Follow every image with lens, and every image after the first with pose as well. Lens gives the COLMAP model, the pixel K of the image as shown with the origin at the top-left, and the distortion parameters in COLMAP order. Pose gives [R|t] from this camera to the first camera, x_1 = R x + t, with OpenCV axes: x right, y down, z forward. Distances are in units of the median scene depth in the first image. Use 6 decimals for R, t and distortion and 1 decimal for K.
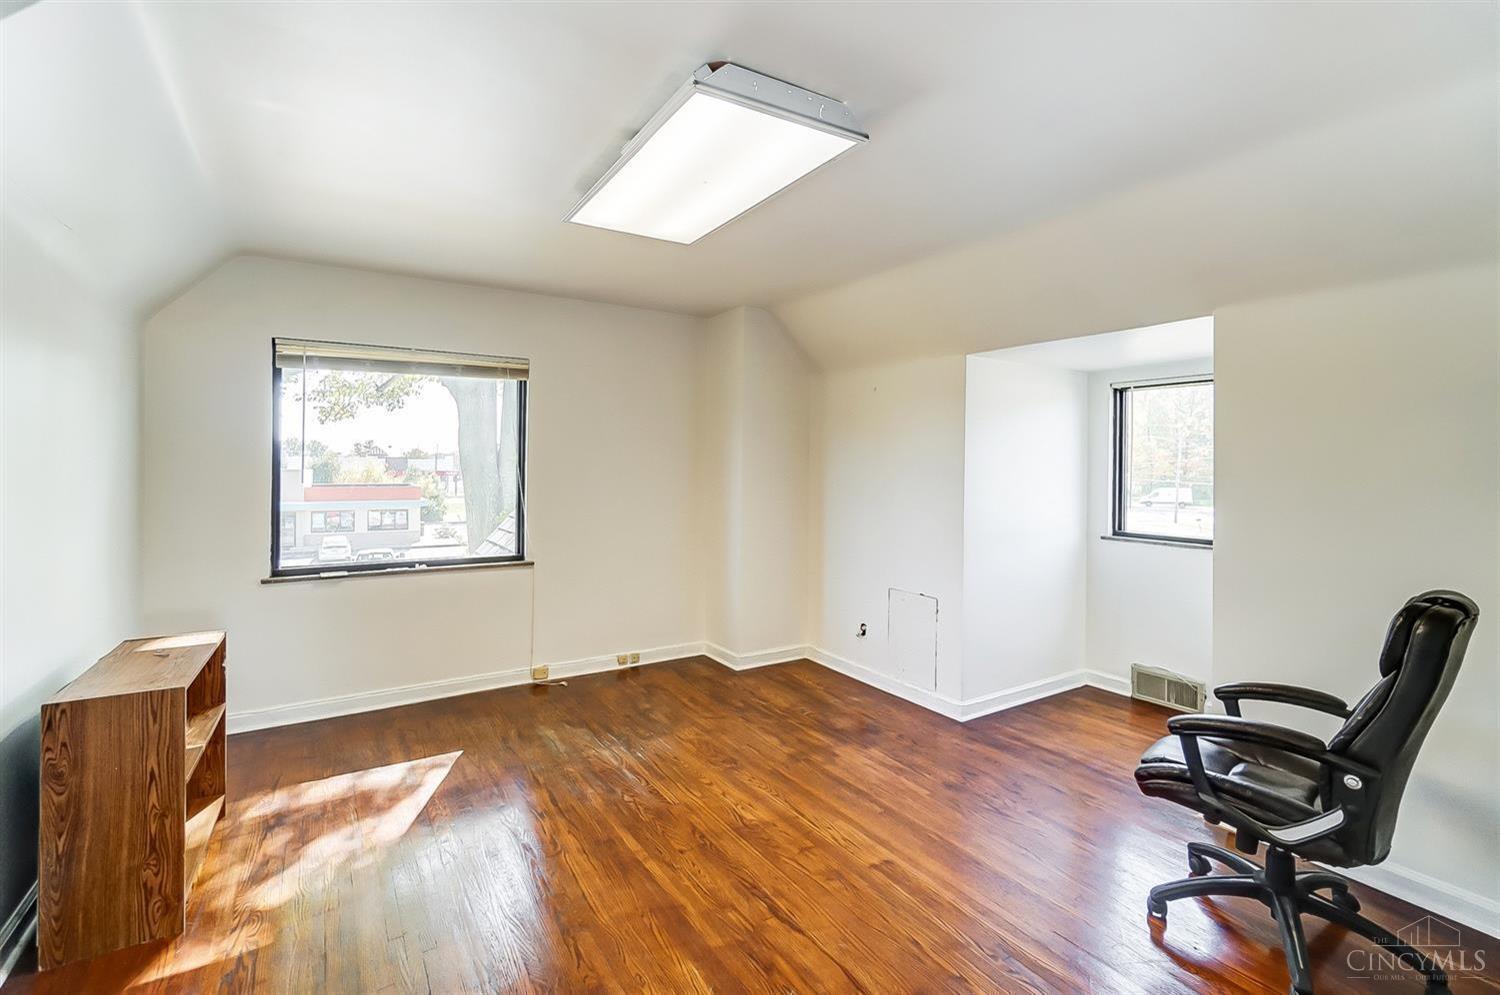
lens RADIAL K [[678.2, 0, 750.0], [0, 678.2, 497.5], [0, 0, 1]] dist [-0.034157, 0.019542]
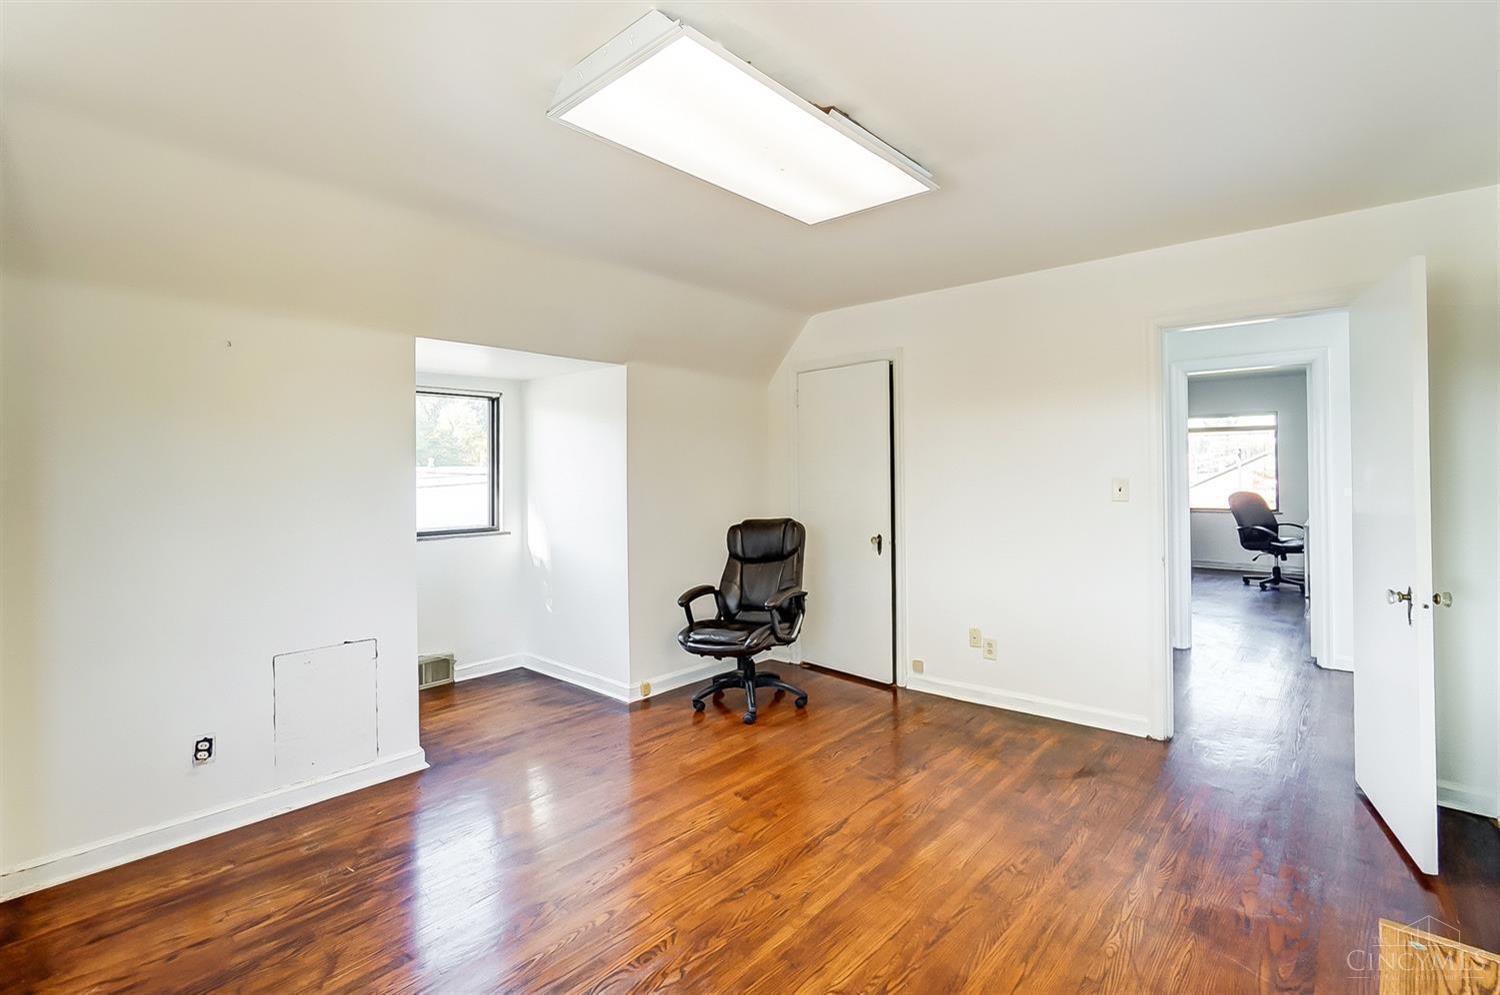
lens RADIAL K [[704.7, 0, 750.0], [0, 704.7, 497.5], [0, 0, 1]] dist [-0.037155, 0.021026]
pose [[-0.276946, -0.044678, 0.959846, -0.665191], [0.054365, 0.996590, 0.062074, -0.043139], [-0.959346, 0.069373, -0.273572, 0.868799]]
